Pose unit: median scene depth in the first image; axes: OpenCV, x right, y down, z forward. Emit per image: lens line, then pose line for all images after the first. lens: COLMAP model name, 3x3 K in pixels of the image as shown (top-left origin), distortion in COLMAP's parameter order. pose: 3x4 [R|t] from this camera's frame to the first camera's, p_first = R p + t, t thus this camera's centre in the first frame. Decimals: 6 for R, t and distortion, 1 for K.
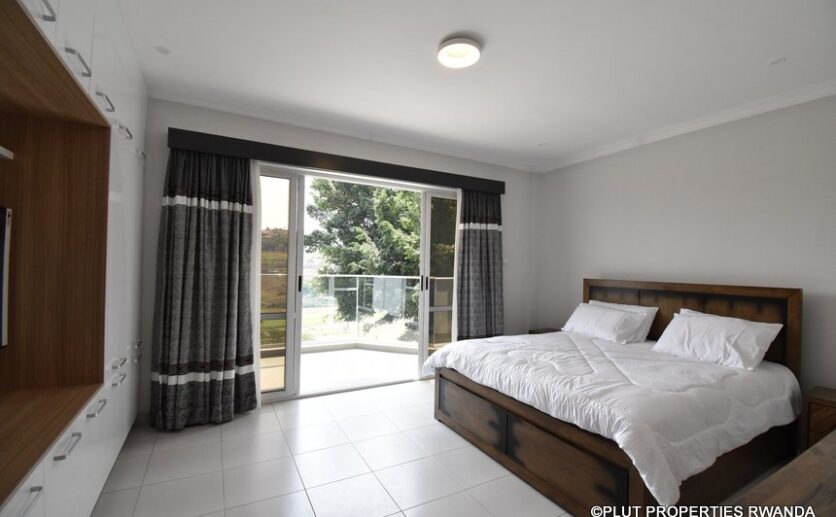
lens RADIAL K [[372.6, 0, 418.0], [0, 372.6, 258.5], [0, 0, 1]] dist [-0.002621, -0.000192]
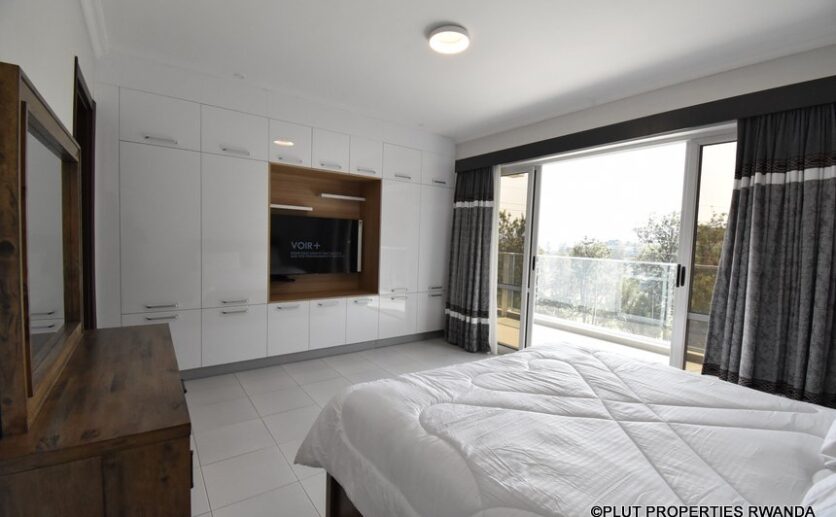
lens RADIAL K [[383.3, 0, 418.0], [0, 383.3, 258.5], [0, 0, 1]] dist [-0.001349, -0.000233]
pose [[0.108473, 0.037149, -0.993405, 0.910875], [-0.004859, 0.999309, 0.036839, 0.014604], [0.994088, 0.000831, 0.108579, 0.596288]]
